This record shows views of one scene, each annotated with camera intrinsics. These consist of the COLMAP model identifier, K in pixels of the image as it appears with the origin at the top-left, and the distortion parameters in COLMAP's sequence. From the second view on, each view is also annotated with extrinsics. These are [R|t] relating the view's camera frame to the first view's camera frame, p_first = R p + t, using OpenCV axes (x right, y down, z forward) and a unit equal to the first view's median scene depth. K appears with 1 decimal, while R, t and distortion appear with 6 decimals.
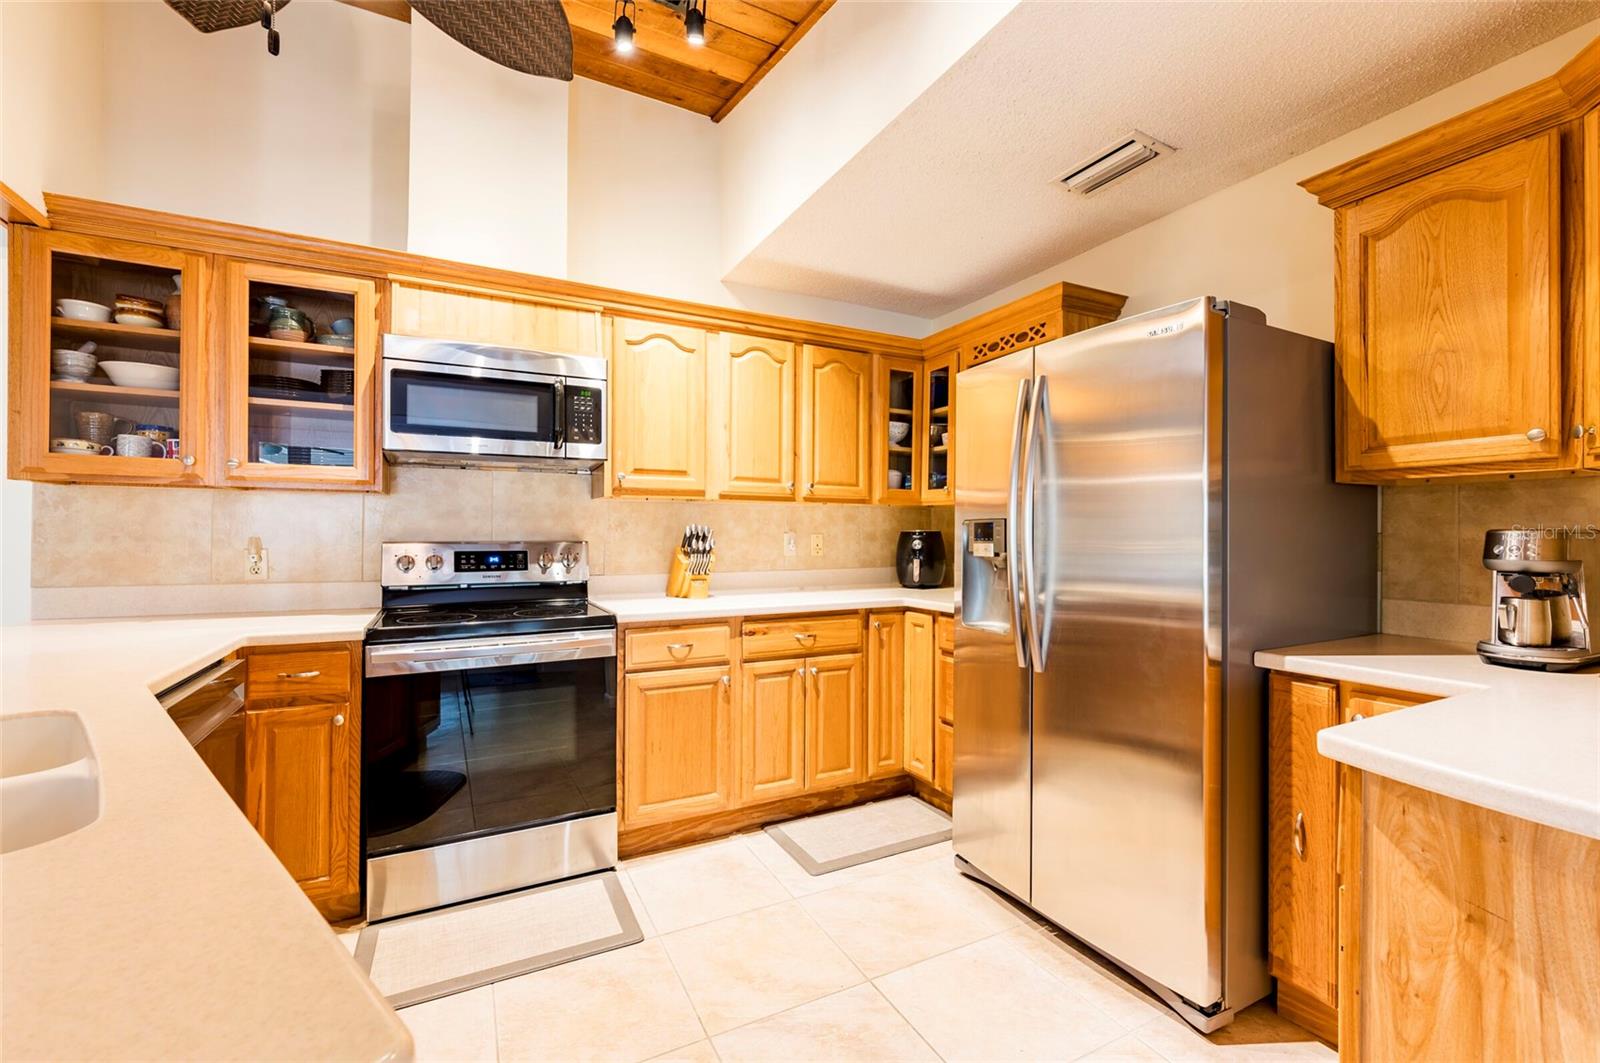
lens RADIAL K [[683.3, 0, 800.0], [0, 683.3, 531.5], [0, 0, 1]] dist [0.005960, -0.000242]
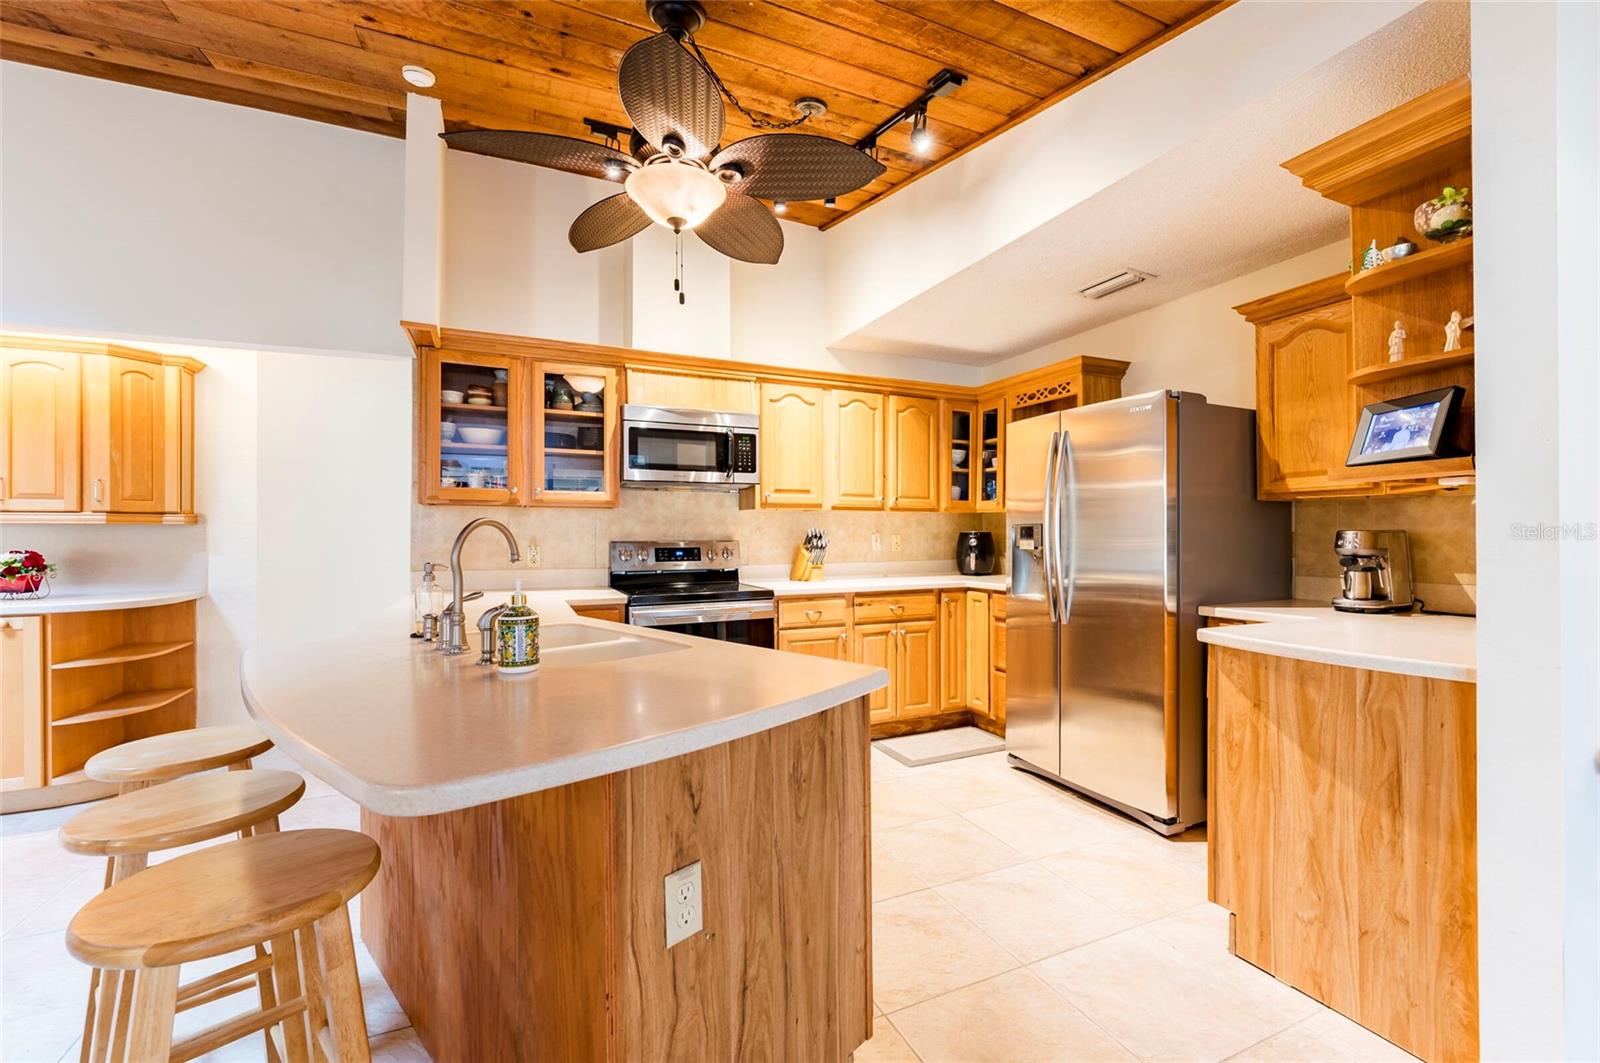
lens RADIAL K [[669.3, 0, 800.0], [0, 669.3, 531.5], [0, 0, 1]] dist [0.002071, -0.000088]
pose [[0.998674, -0.004628, -0.051279, -0.125898], [0.004601, 0.999989, -0.000654, -0.003017], [0.051281, 0.000417, 0.998684, -0.403812]]
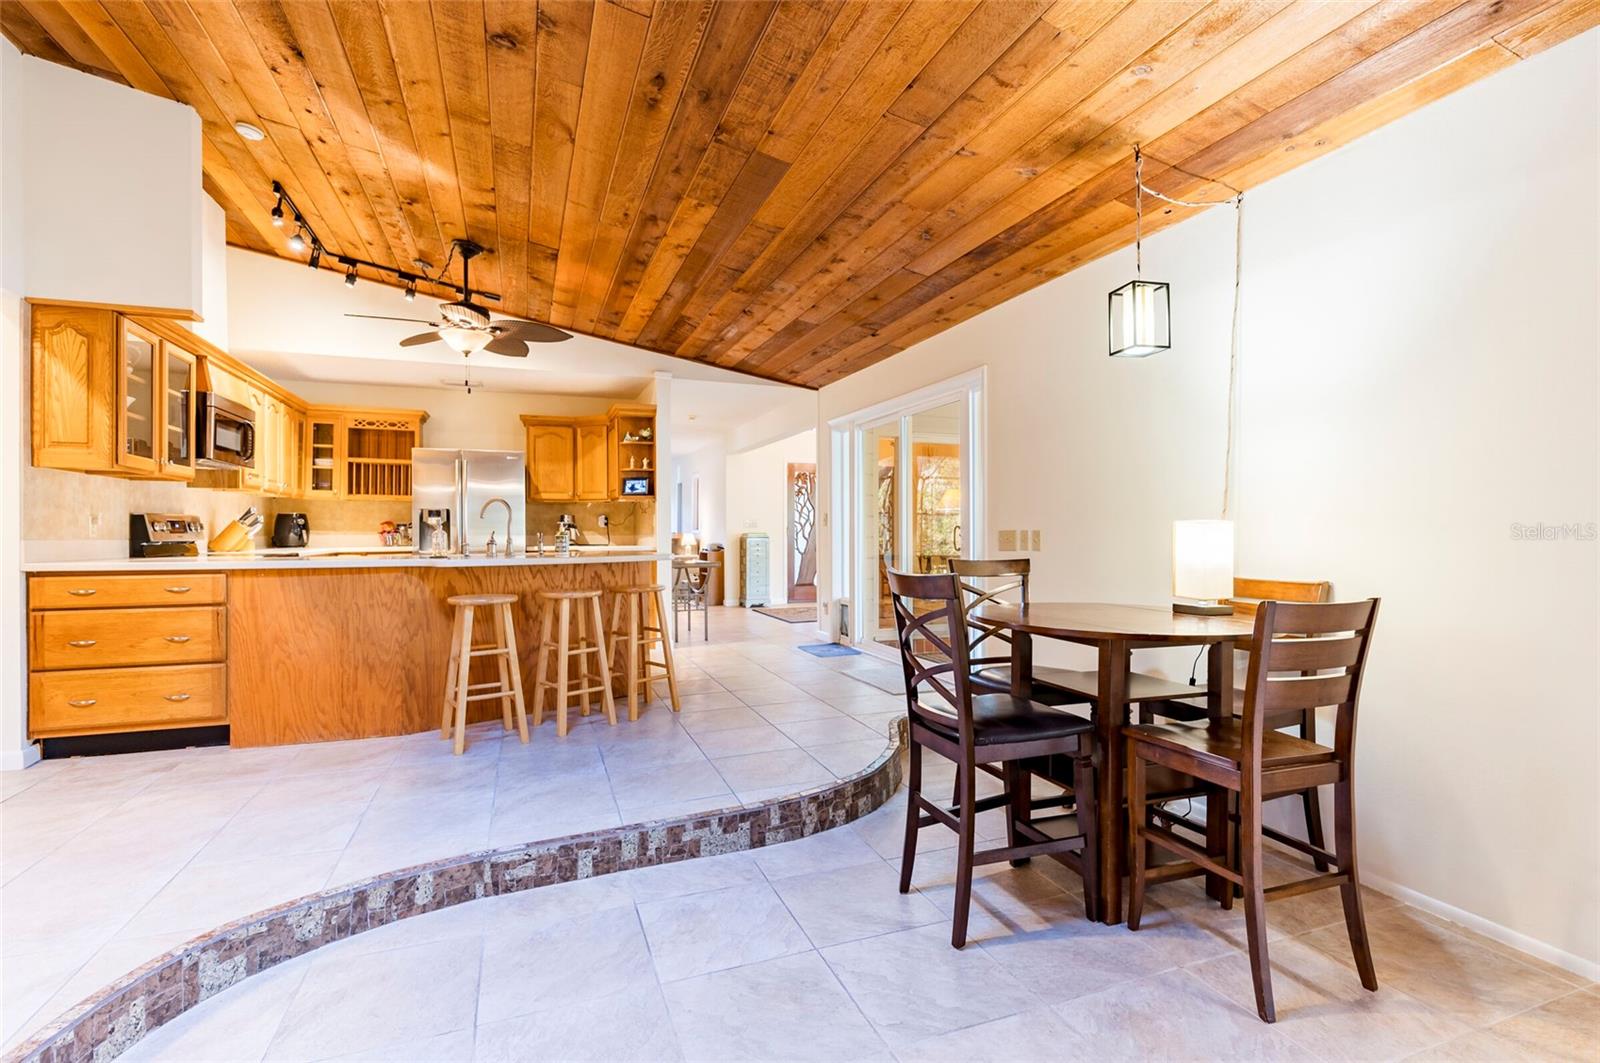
lens RADIAL K [[716.4, 0, 800.0], [0, 716.4, 531.5], [0, 0, 1]] dist [-0.002553, 0.000067]
pose [[0.158218, 0.000727, 0.987404, -1.866638], [-0.002316, 0.999997, -0.000365, 0.057259], [-0.987402, -0.002229, 0.158219, -0.689550]]
